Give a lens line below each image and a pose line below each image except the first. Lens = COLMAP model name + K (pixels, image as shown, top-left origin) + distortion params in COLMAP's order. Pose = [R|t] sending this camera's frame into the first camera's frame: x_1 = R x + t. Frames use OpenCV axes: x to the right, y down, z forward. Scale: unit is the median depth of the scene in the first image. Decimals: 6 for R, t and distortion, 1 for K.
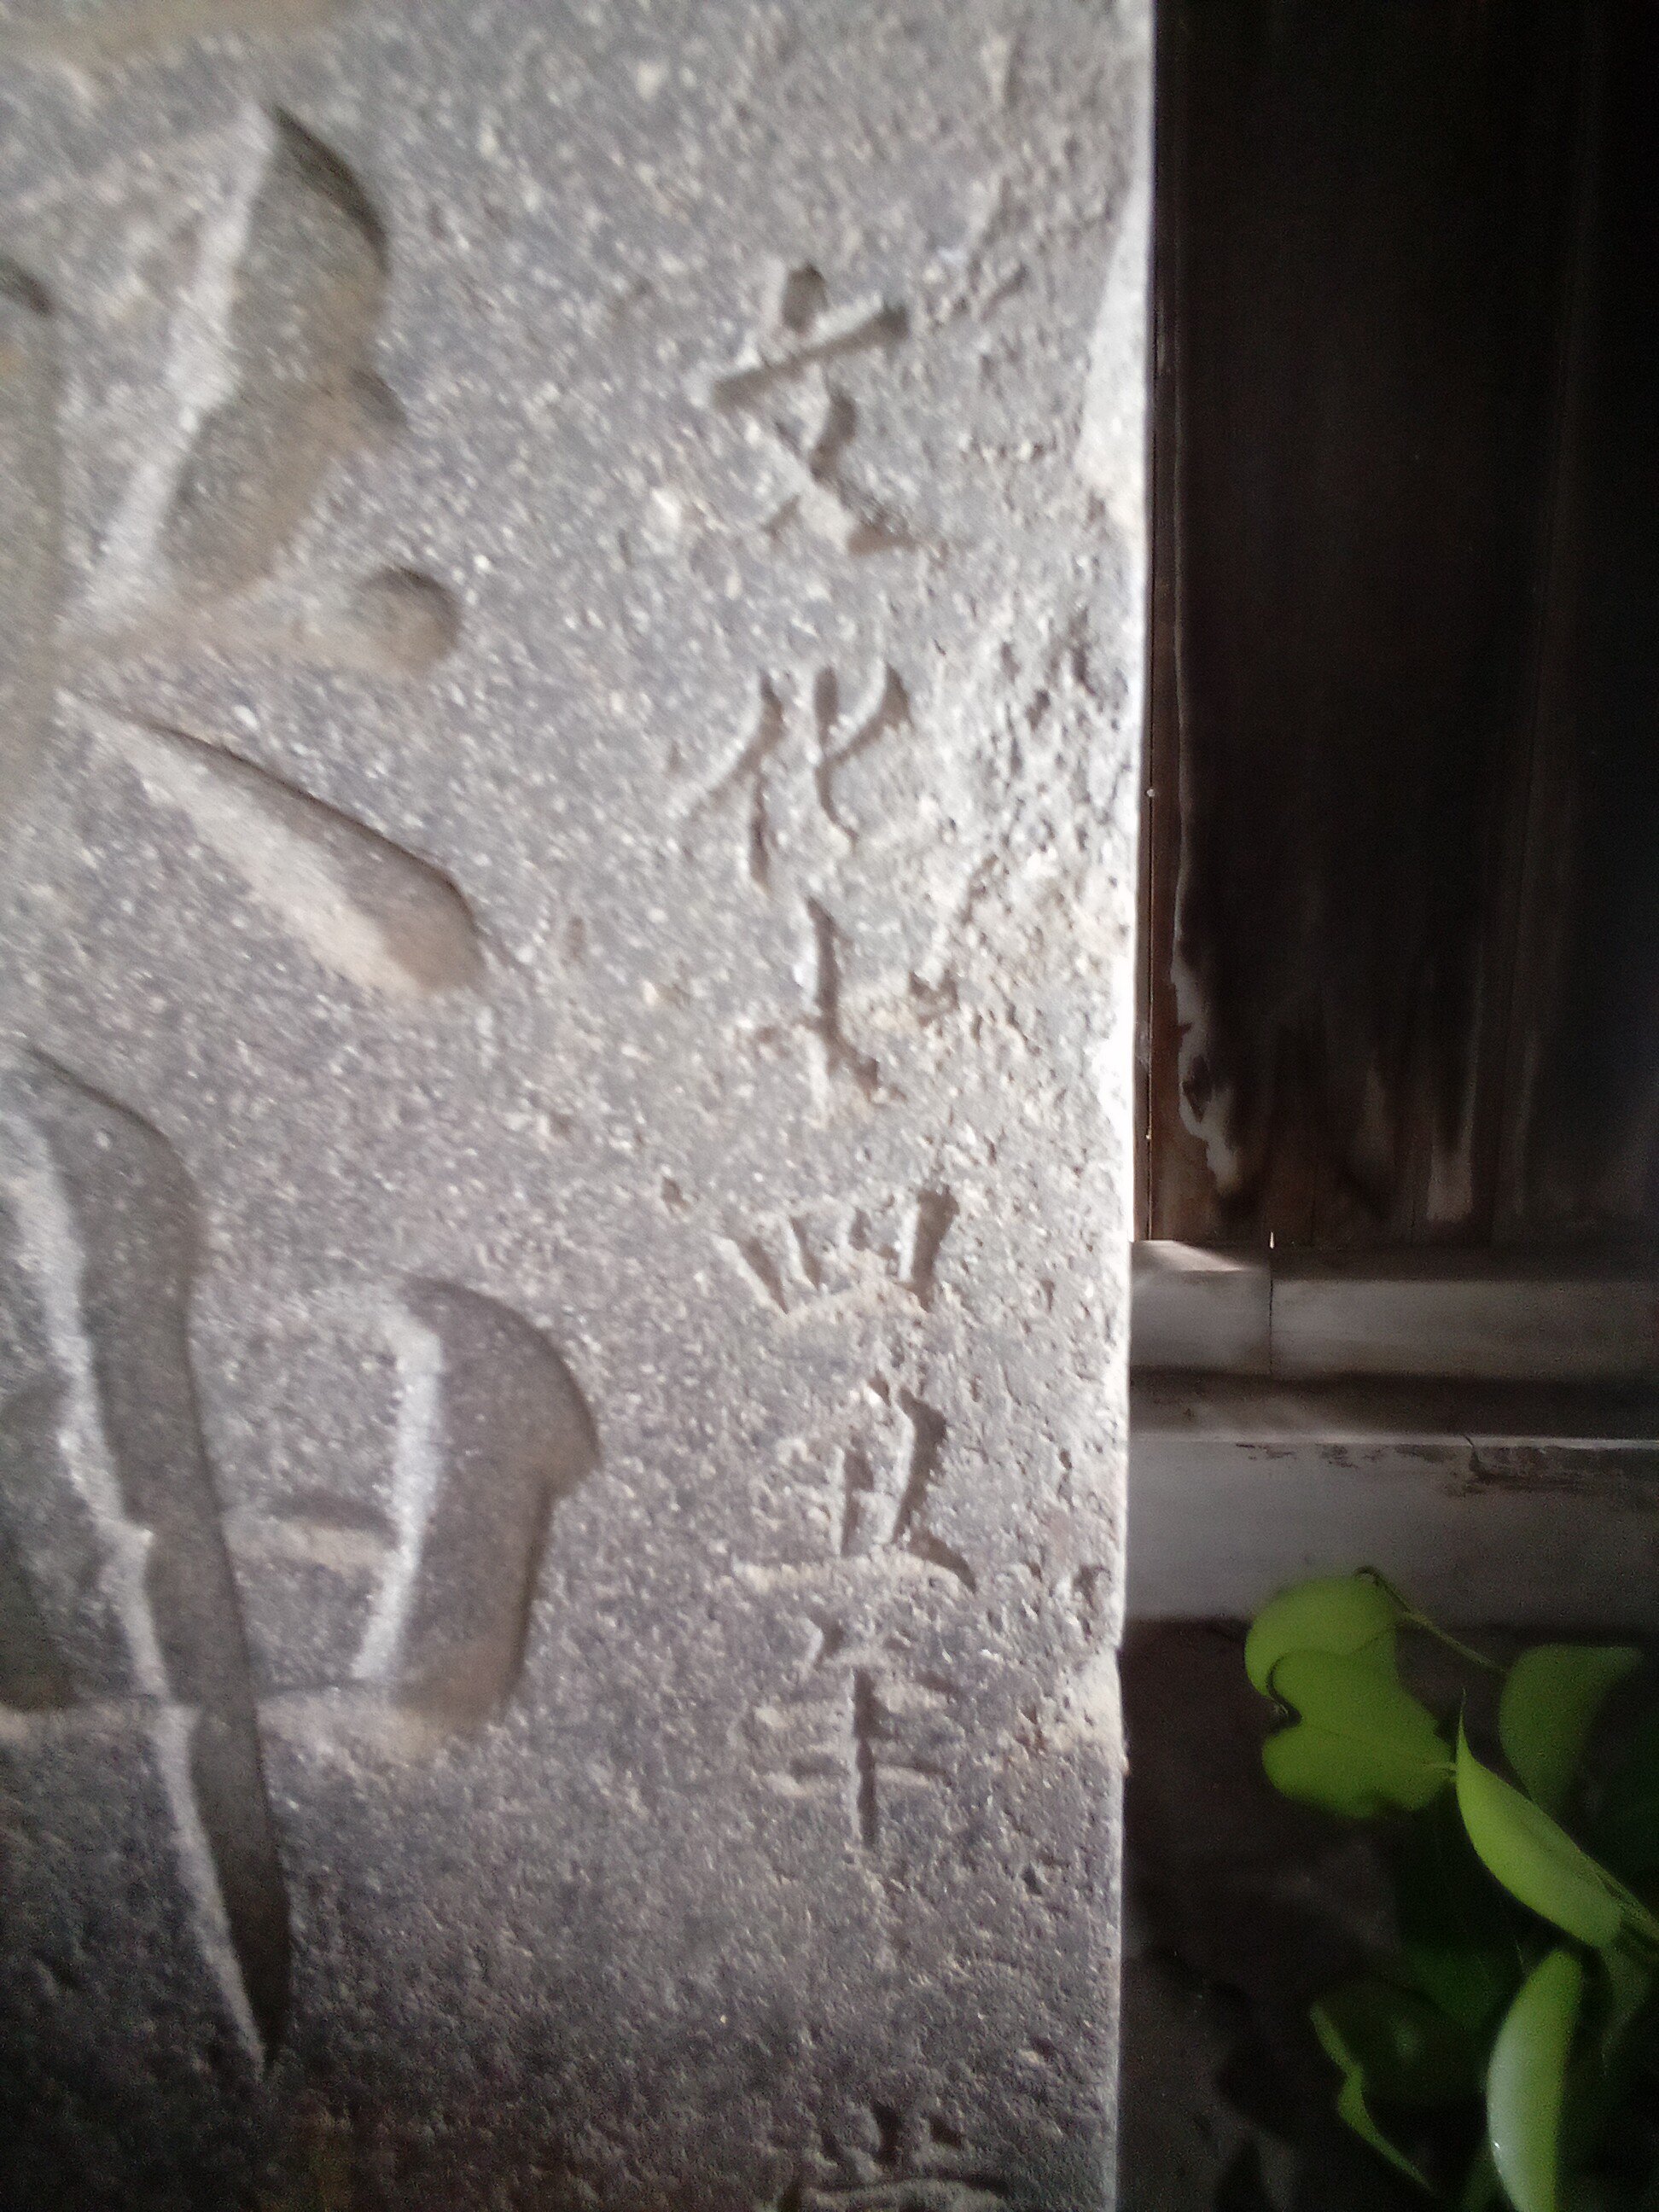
lens RADIAL K [[1808.5, 0, 829.5], [0, 1808.5, 1106.0], [0, 0, 1]] dist [0.095939, -0.156690]
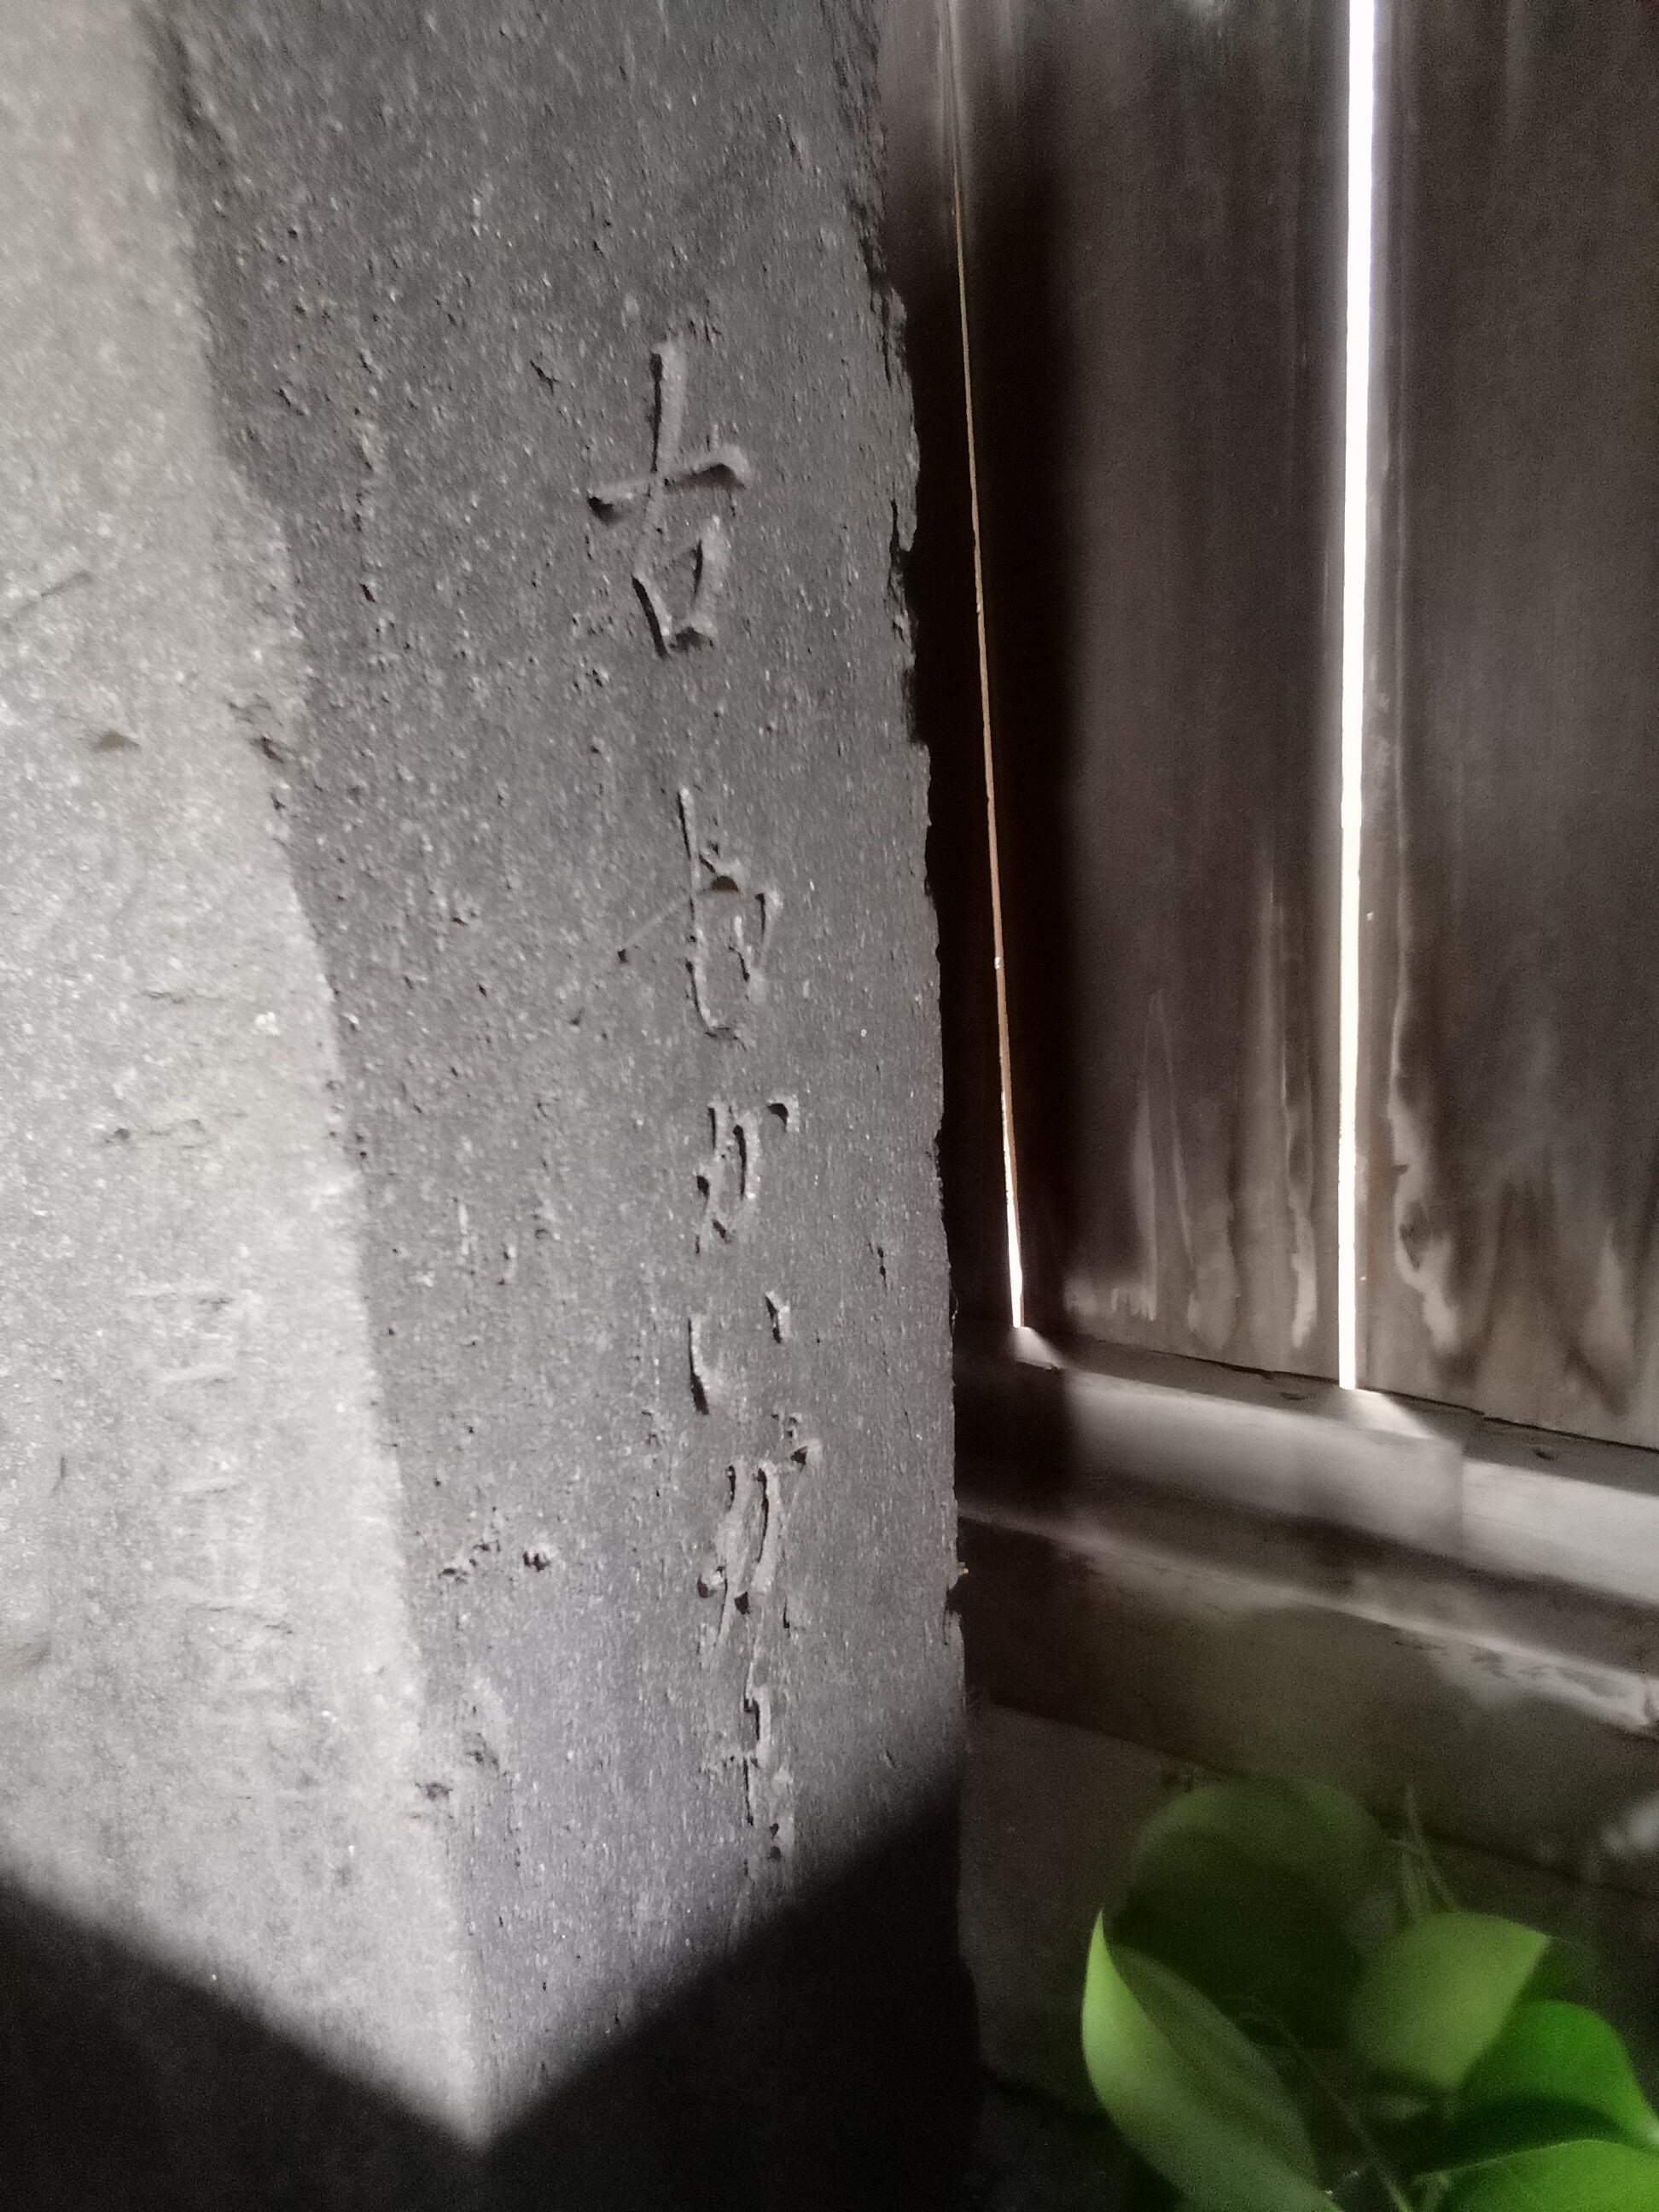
lens RADIAL K [[1808.5, 0, 829.5], [0, 1808.5, 1106.0], [0, 0, 1]] dist [0.095939, -0.156690]
pose [[0.916274, 0.128088, -0.379521, 0.786841], [-0.134547, 0.990861, 0.009582, -0.125620], [0.377280, 0.042284, 0.925134, 0.070860]]
